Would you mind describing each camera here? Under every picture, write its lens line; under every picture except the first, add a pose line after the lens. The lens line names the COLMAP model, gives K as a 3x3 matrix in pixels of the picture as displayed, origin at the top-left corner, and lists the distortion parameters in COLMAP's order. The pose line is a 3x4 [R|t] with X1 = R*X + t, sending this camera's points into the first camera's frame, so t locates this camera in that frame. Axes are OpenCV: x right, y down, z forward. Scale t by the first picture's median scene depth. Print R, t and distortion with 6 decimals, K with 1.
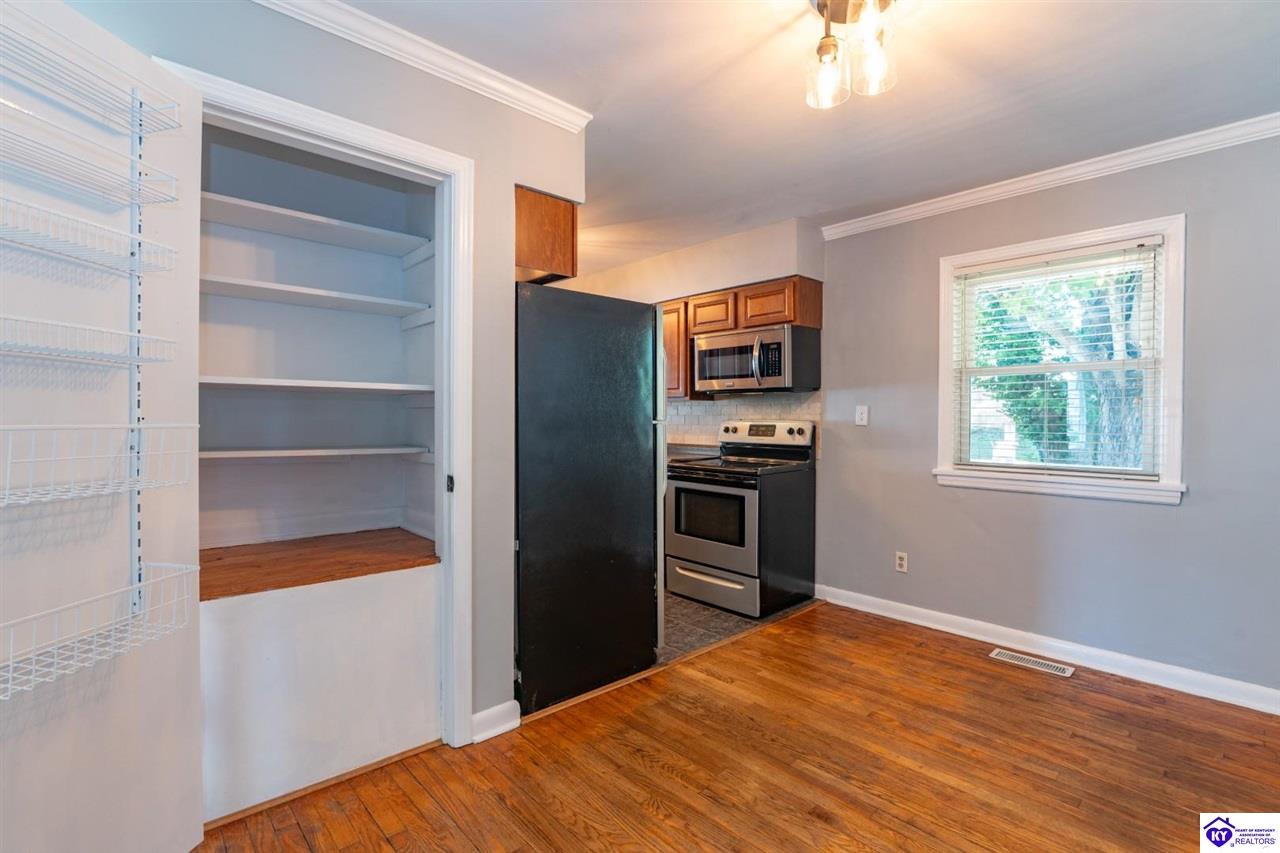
lens RADIAL K [[588.3, 0, 636.6], [0, 588.3, 415.8], [0, 0, 1]] dist [-0.019474, -0.000353]
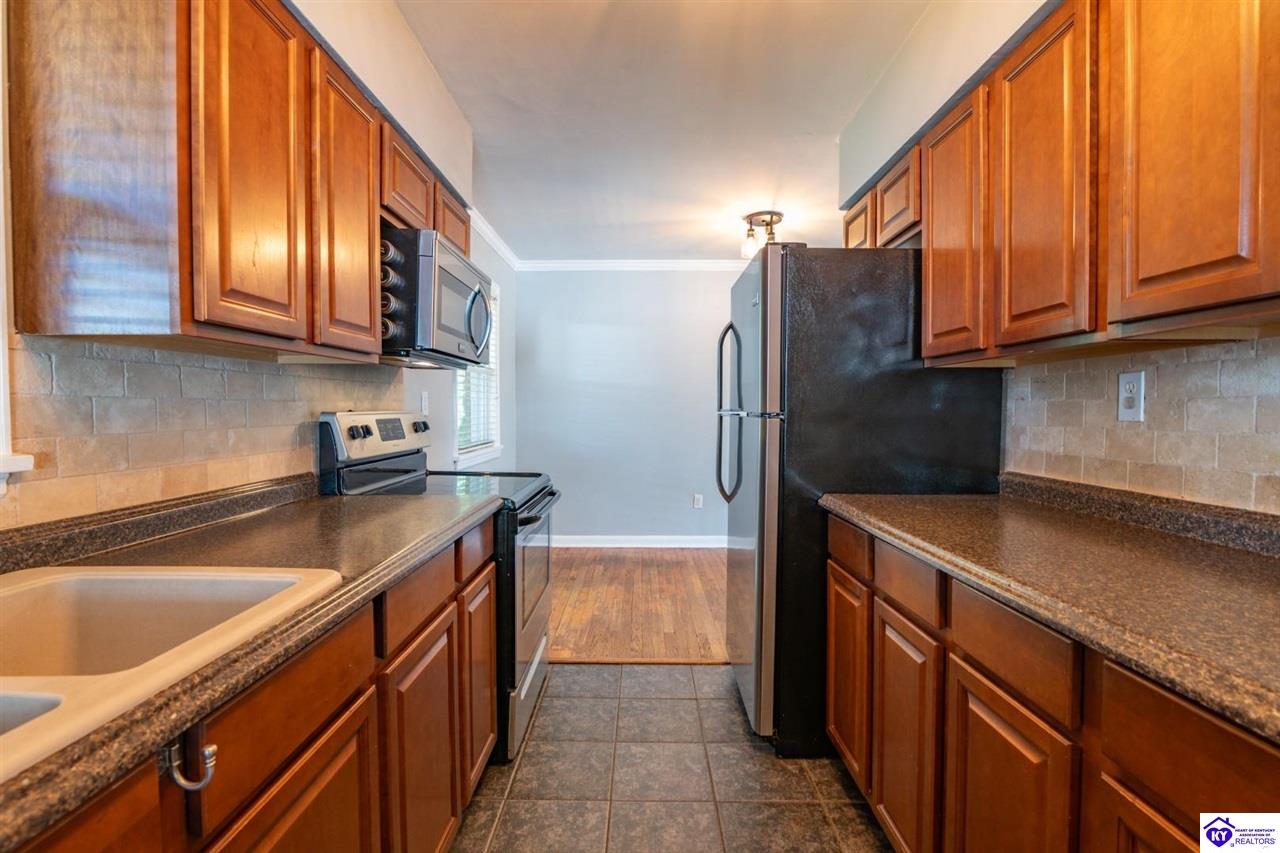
lens RADIAL K [[588.3, 0, 638.7], [0, 588.3, 422.9], [0, 0, 1]] dist [-0.019474, -0.000353]
pose [[-0.728955, -0.023232, 0.684168, -0.542523], [-0.005498, 0.999590, 0.028085, 0.003142], [-0.684540, 0.016712, -0.728784, 1.962380]]
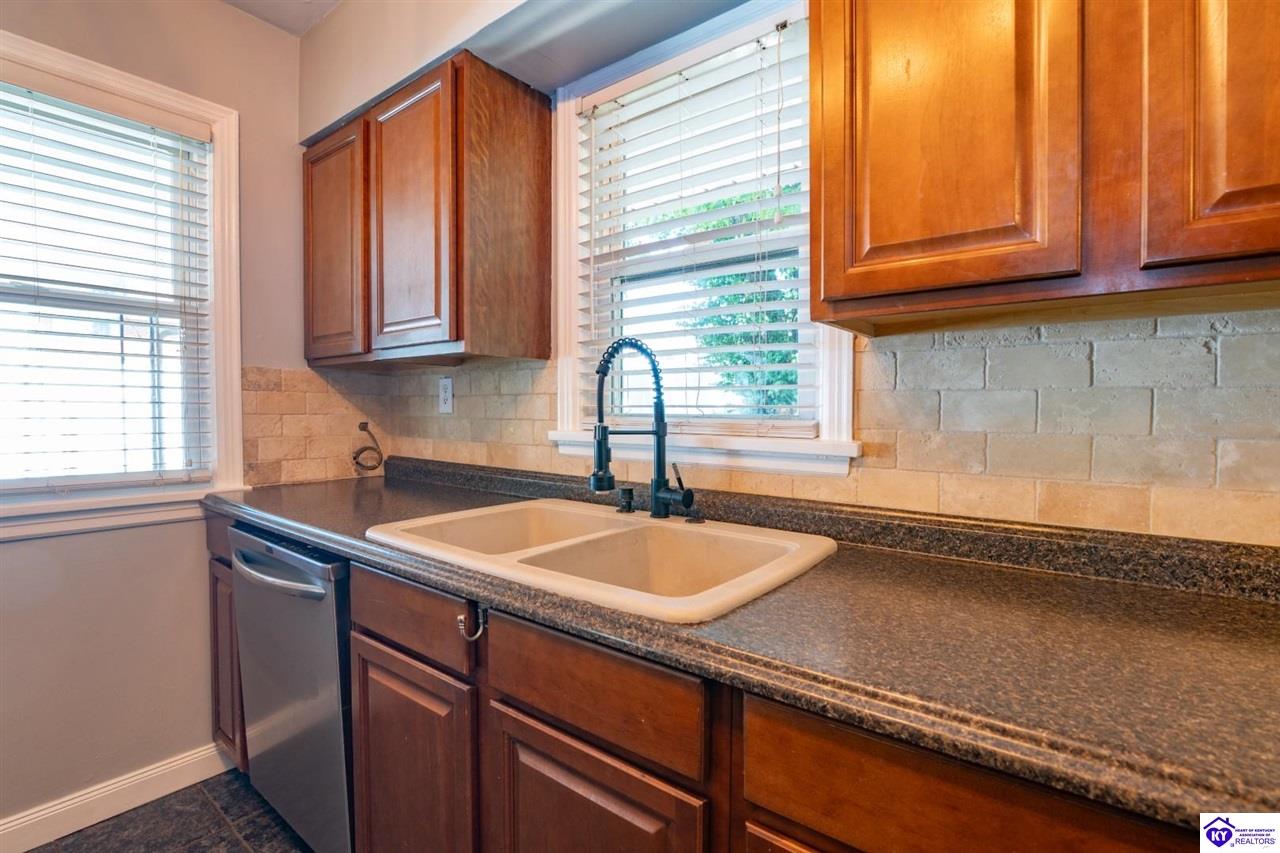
lens RADIAL K [[588.3, 0, 640.7], [0, 588.3, 422.4], [0, 0, 1]] dist [-0.019474, -0.000353]
pose [[0.986776, -0.010856, 0.161726, -0.217141], [0.006114, 0.999537, 0.029790, 0.007023], [-0.161975, -0.028407, 0.986386, 1.542998]]
